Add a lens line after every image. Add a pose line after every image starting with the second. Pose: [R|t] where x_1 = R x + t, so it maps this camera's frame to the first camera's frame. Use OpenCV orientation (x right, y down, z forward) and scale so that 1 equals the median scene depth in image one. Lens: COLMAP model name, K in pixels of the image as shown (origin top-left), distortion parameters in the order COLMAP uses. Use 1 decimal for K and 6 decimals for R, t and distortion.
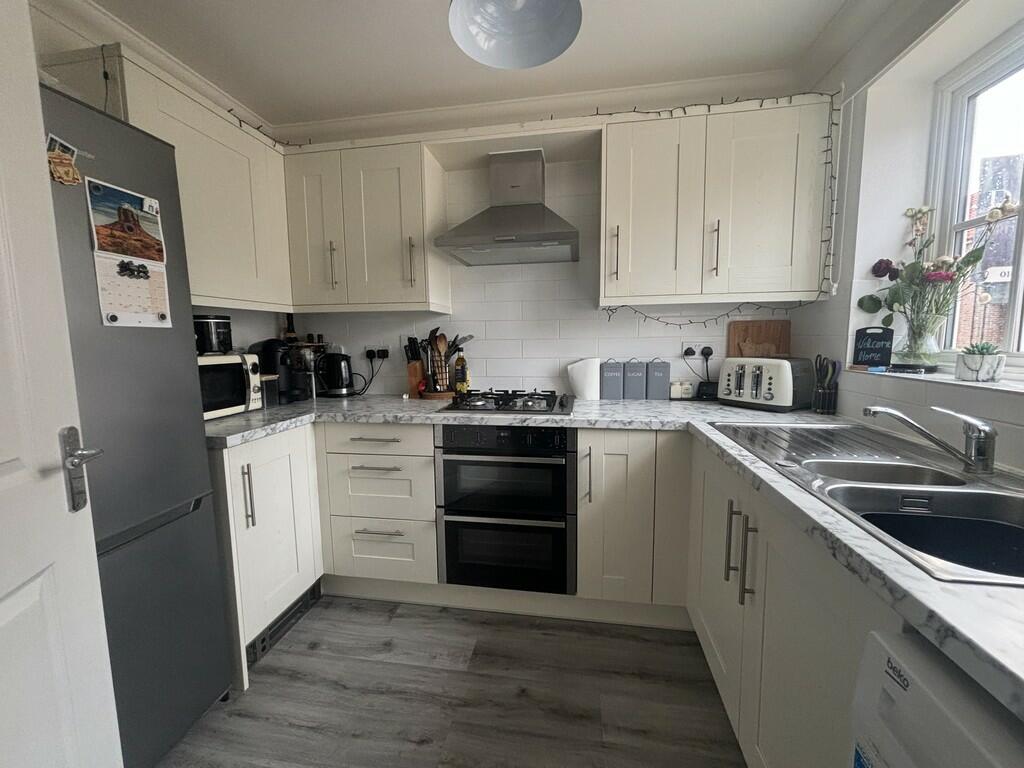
lens RADIAL K [[413.2, 0, 509.3], [0, 413.2, 382.6], [0, 0, 1]] dist [-0.000691, -0.000344]
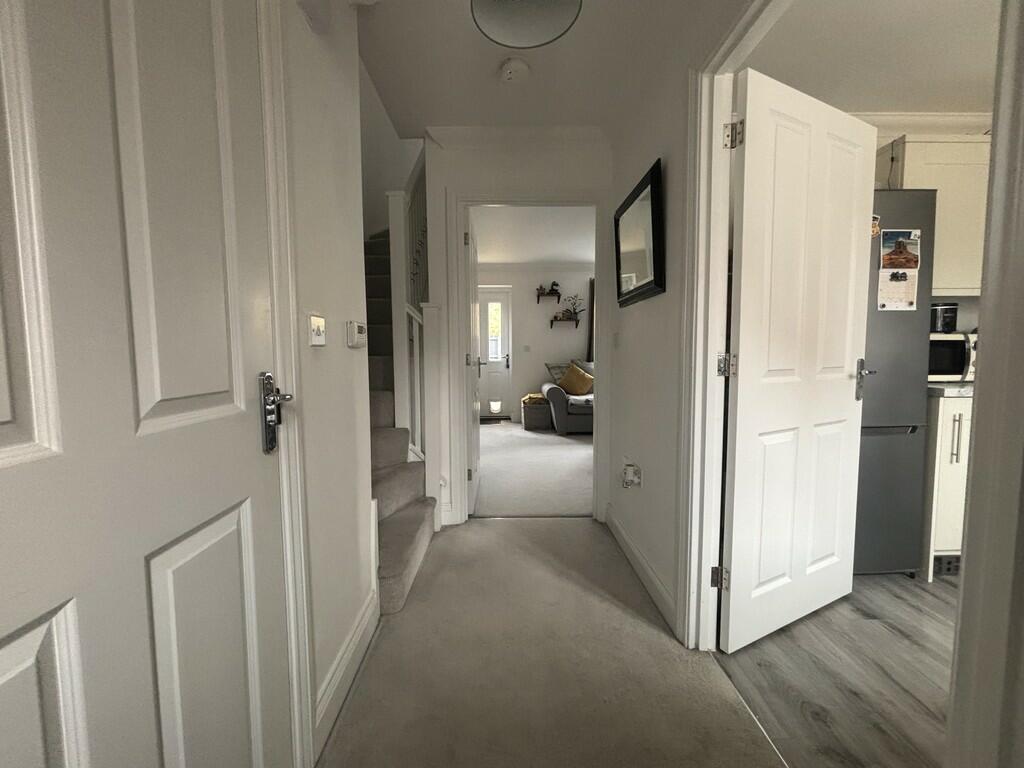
lens RADIAL K [[413.2, 0, 509.3], [0, 413.2, 382.6], [0, 0, 1]] dist [-0.000691, -0.000344]
pose [[0.178817, 0.083182, -0.980360, 0.466757], [-0.095612, 0.993173, 0.066830, 0.185685], [0.979226, 0.081784, 0.185549, -0.787001]]
